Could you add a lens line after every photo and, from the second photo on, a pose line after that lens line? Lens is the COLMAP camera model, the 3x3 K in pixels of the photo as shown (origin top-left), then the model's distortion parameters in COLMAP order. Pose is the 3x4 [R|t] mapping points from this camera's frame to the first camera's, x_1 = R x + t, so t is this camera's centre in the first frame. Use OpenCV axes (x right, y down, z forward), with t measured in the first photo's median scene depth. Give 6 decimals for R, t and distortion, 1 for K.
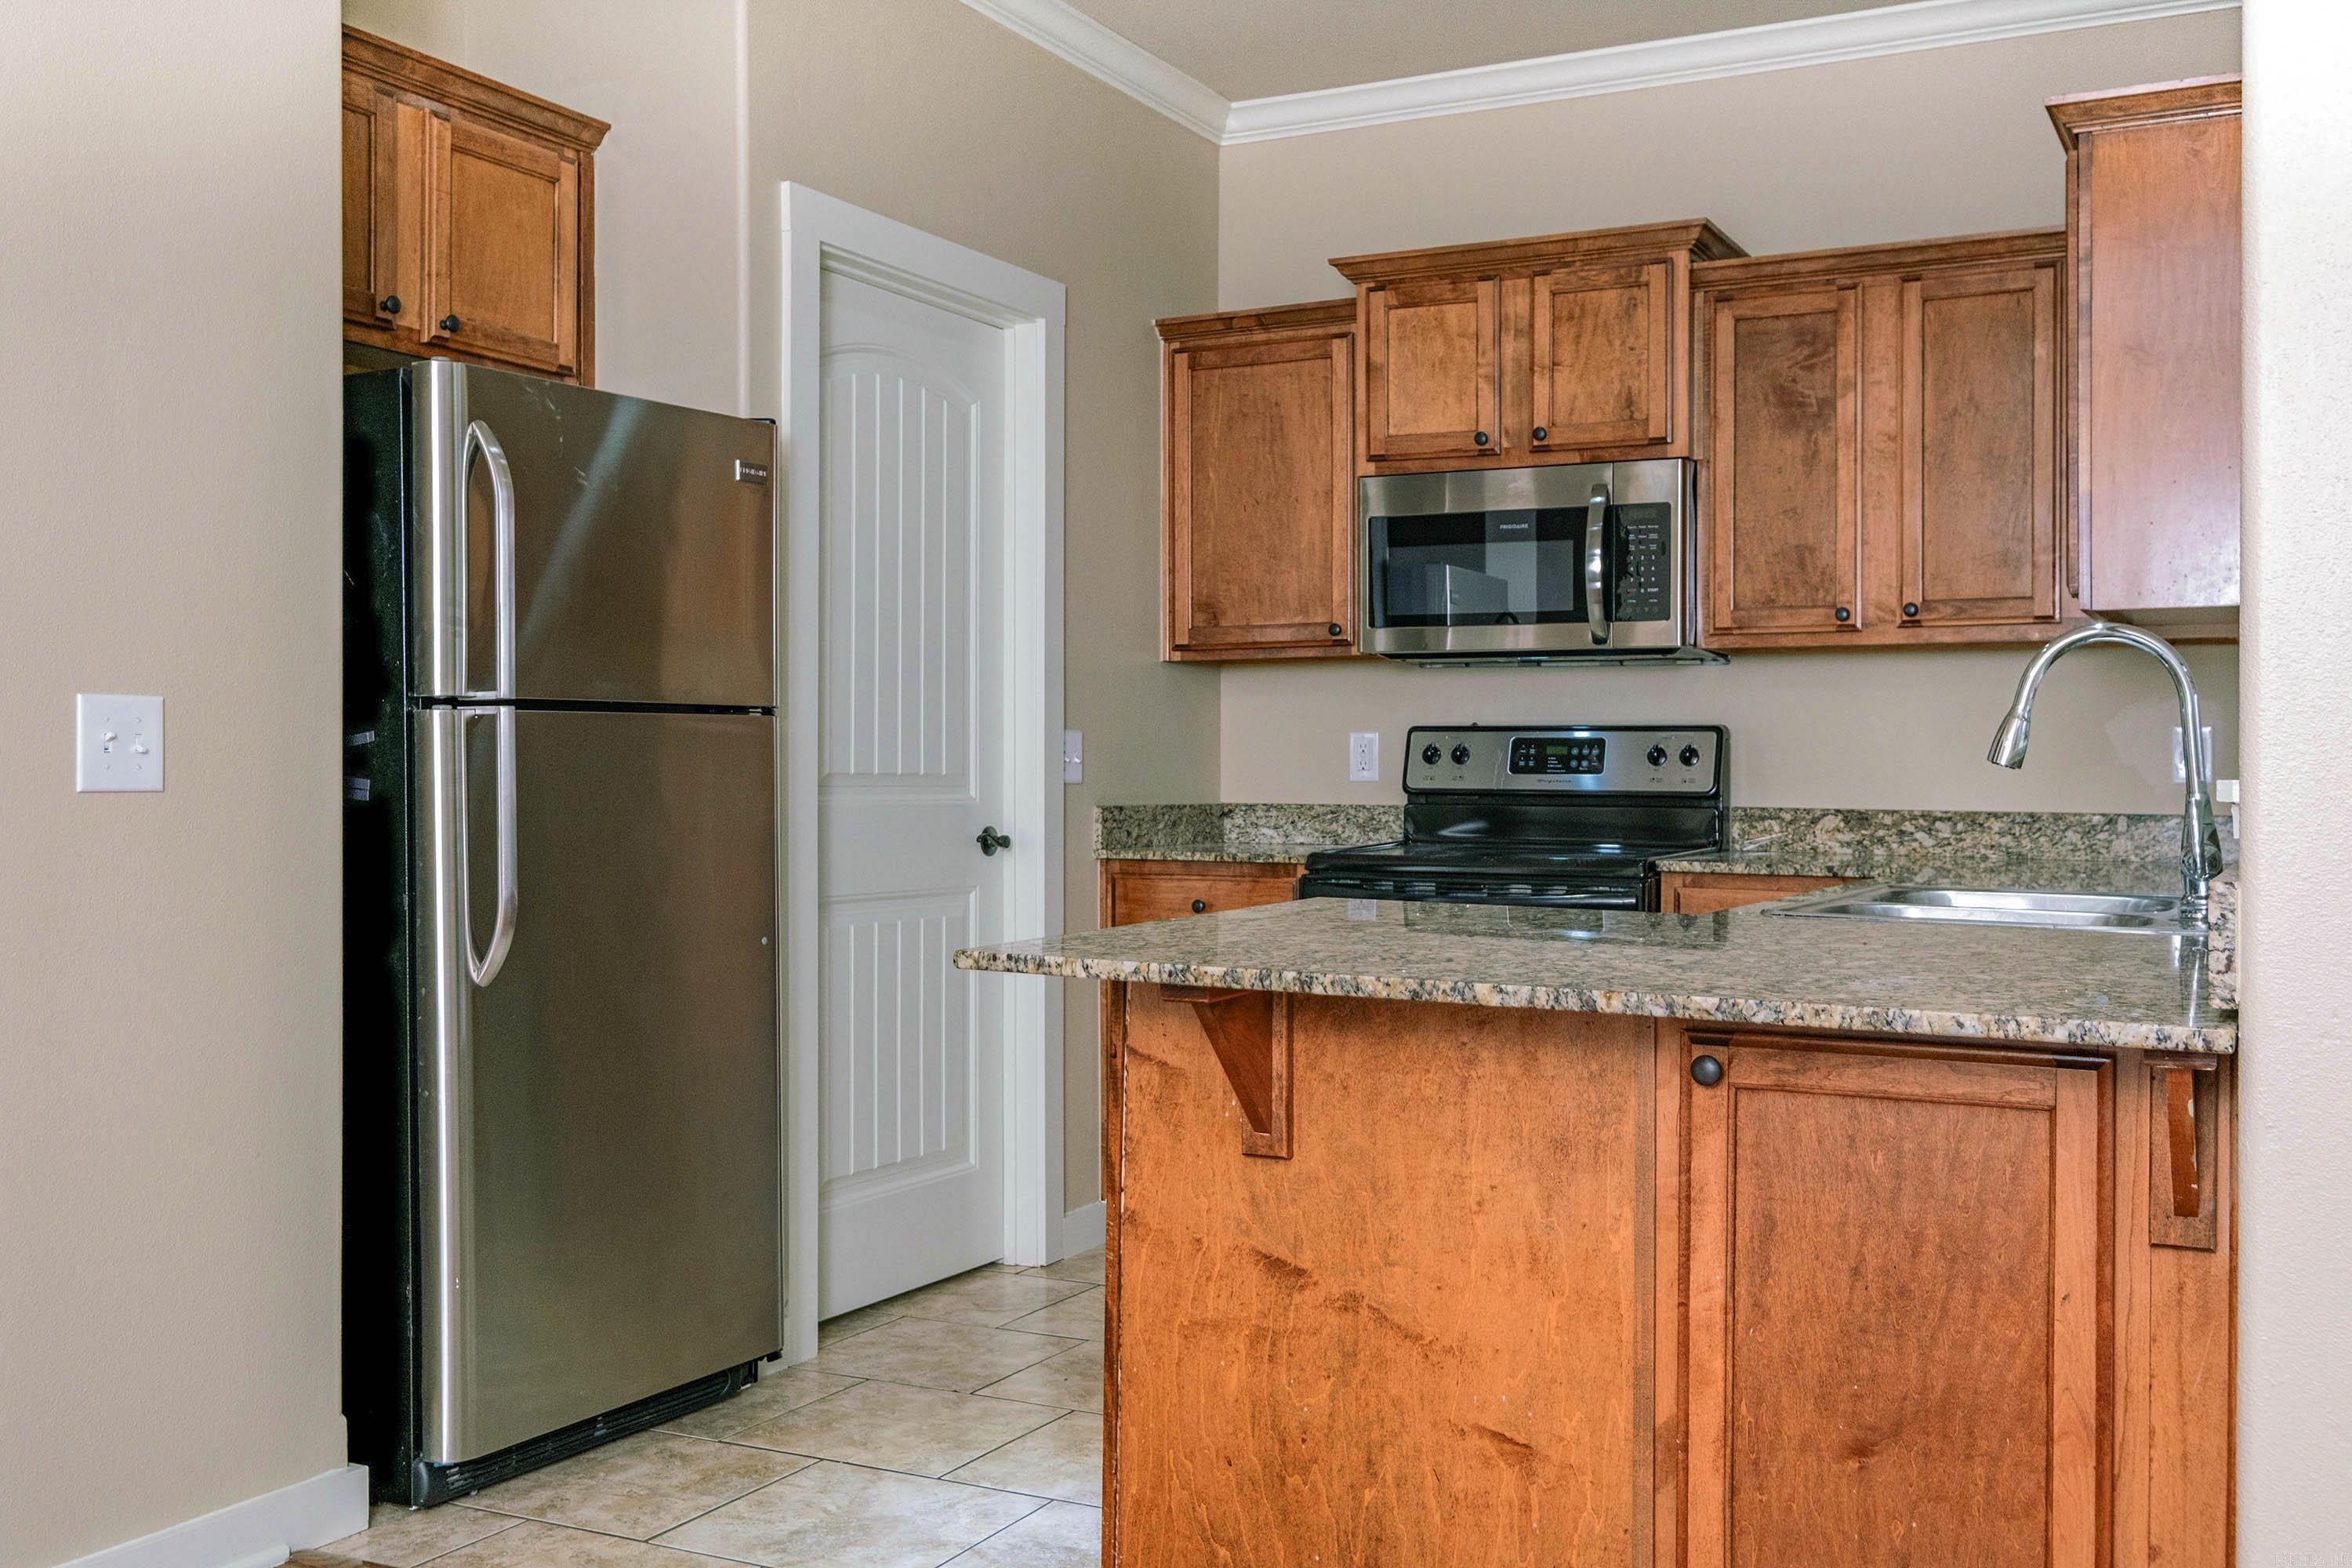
lens RADIAL K [[2248.2, 0, 1182.9], [0, 2248.2, 769.5], [0, 0, 1]] dist [-0.007333, 0.000000]
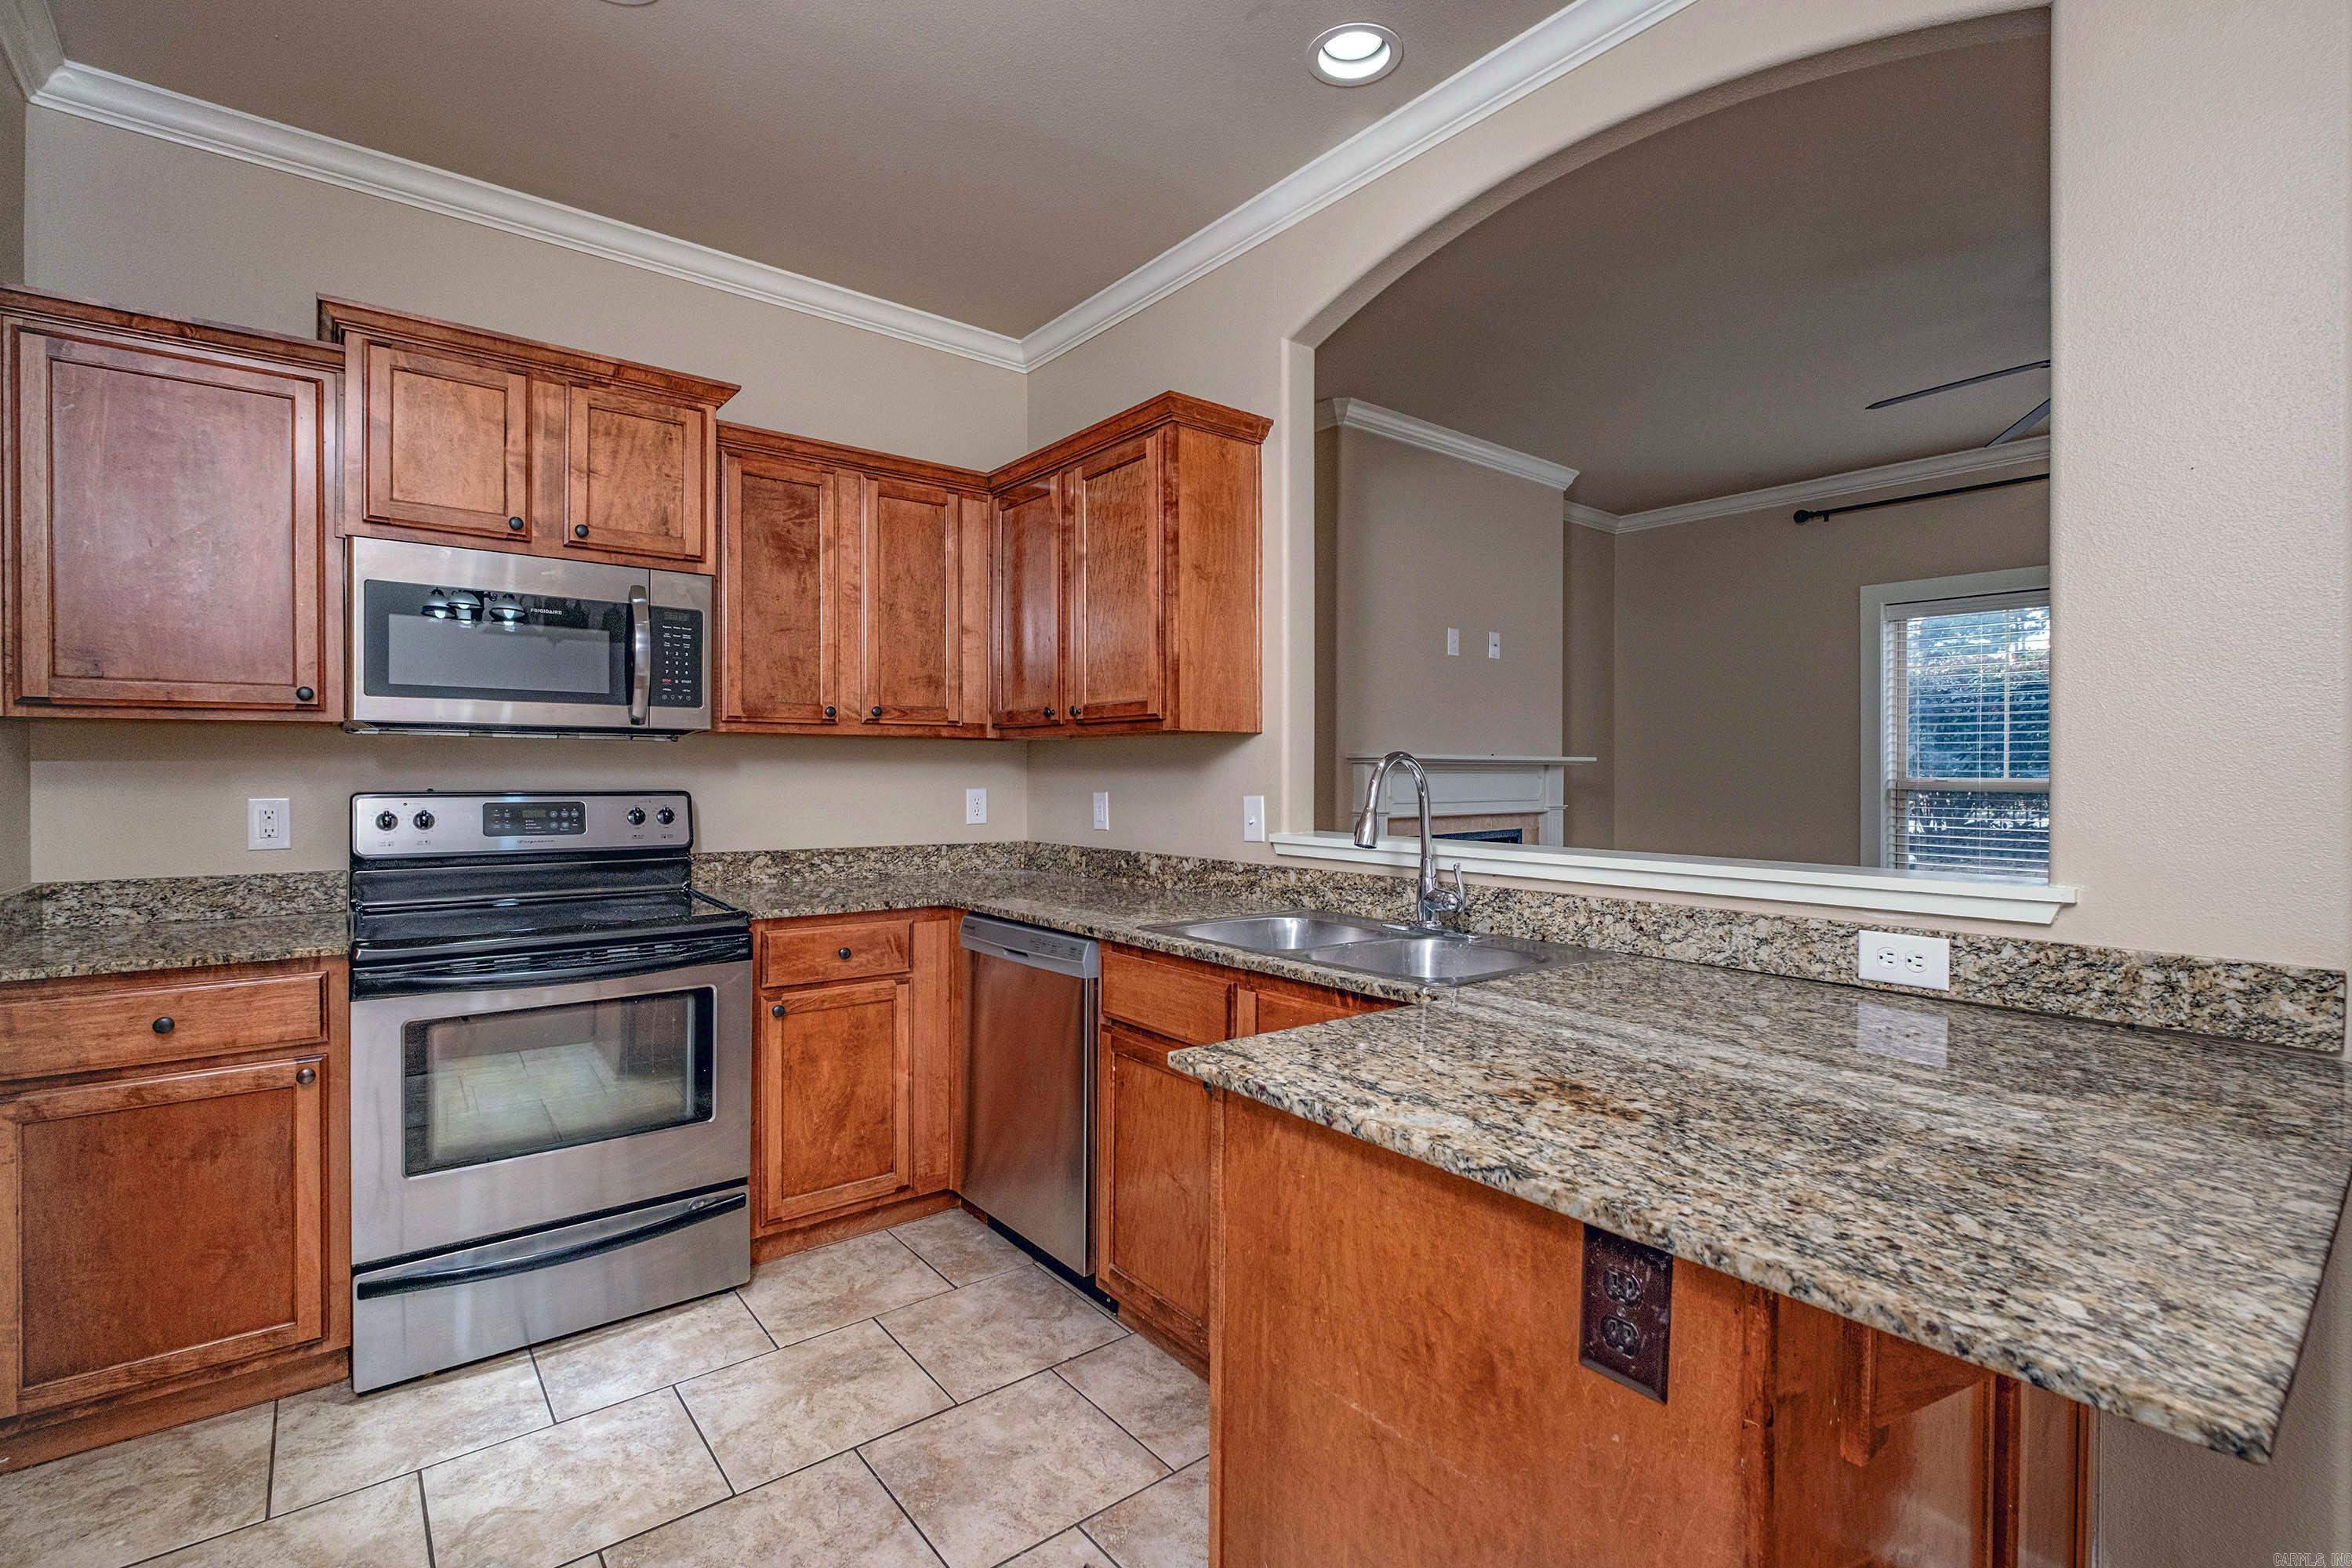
lens RADIAL K [[1056.4, 0, 1179.4], [0, 1056.4, 777.8], [0, 0, 1]] dist [-0.003196, -0.001864]
pose [[0.408168, -0.007436, 0.912876, -0.192492], [0.000223, 0.999968, 0.008046, -0.032119], [-0.912907, -0.003080, 0.408157, 0.515321]]
